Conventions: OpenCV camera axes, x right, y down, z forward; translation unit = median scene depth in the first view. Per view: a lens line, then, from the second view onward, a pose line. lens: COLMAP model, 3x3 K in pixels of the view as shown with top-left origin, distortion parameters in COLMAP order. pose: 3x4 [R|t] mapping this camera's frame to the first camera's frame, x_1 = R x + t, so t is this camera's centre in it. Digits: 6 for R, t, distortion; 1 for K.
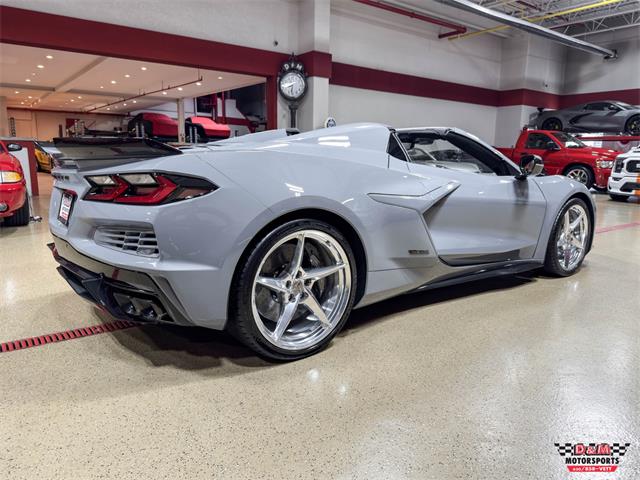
lens RADIAL K [[453.5, 0, 318.0], [0, 453.5, 239.1], [0, 0, 1]] dist [0.028712, -0.037125]
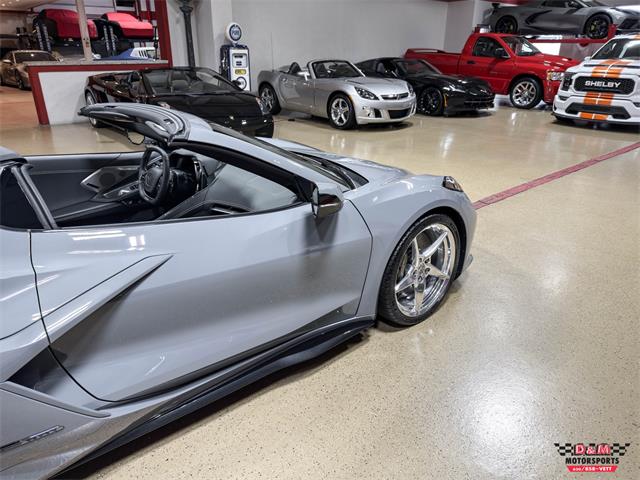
lens RADIAL K [[453.5, 0, 318.0], [0, 453.5, 239.1], [0, 0, 1]] dist [0.028712, -0.037125]
pose [[0.997238, -0.040212, 0.062447, 0.125930], [0.026018, 0.976619, 0.213398, -0.069100], [-0.069569, -0.211184, 0.974967, 0.128620]]
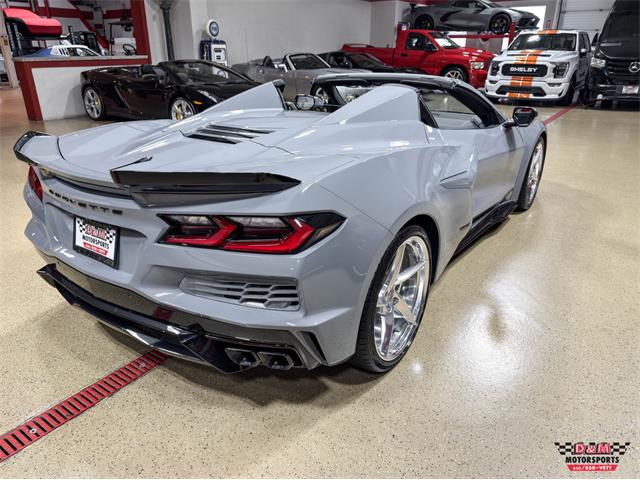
lens RADIAL K [[461.9, 0, 320.0], [0, 461.9, 240.0], [0, 0, 1]] dist [-0.000468, -0.006321]
pose [[0.951166, -0.137509, 0.276358, -0.089044], [0.074895, 0.971349, 0.225548, -0.047562], [-0.299455, -0.193836, 0.934213, 0.032419]]
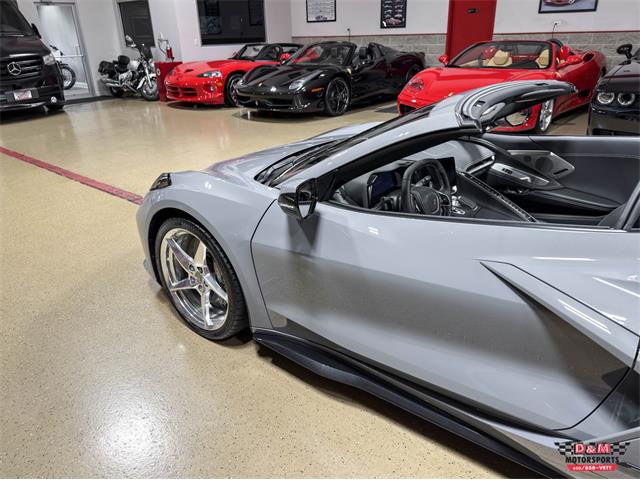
lens RADIAL K [[477.5, 0, 320.0], [0, 477.5, 240.0], [0, 0, 1]] dist [-0.003798, -0.002366]
pose [[-0.215092, -0.402961, 0.889583, -0.118277], [0.199394, 0.873595, 0.443930, -0.132600], [-0.956022, 0.272863, -0.107555, 0.459375]]
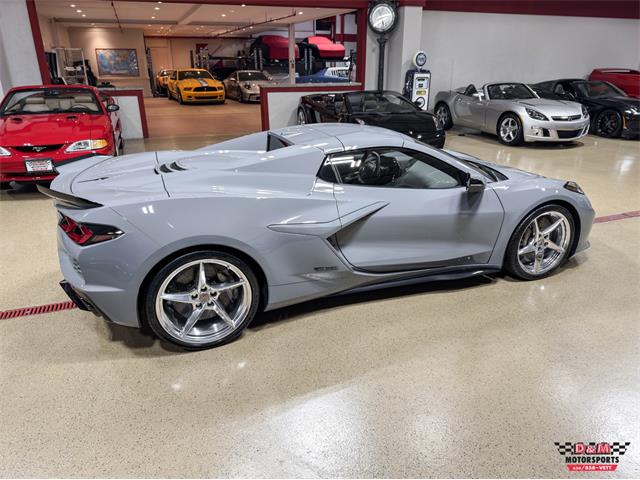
lens RADIAL K [[453.5, 0, 318.0], [0, 453.5, 239.1], [0, 0, 1]] dist [0.028712, -0.037125]
pose [[0.959453, 0.080858, -0.270024, 0.124595], [-0.029534, 0.981537, 0.188977, -0.064873], [0.280319, -0.173340, 0.944126, -0.025363]]
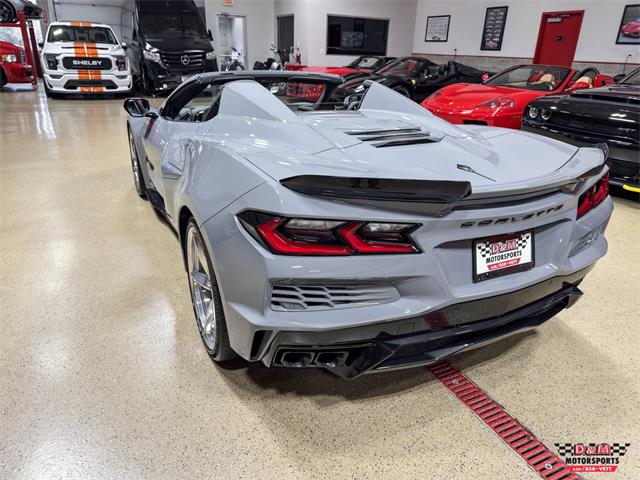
lens RADIAL K [[453.5, 0, 318.0], [0, 453.5, 239.1], [0, 0, 1]] dist [0.028712, -0.037125]
pose [[0.188242, -0.390940, 0.900961, -0.279698], [0.147967, 0.918179, 0.367495, -0.090261], [-0.970912, 0.064134, 0.230686, 0.246749]]
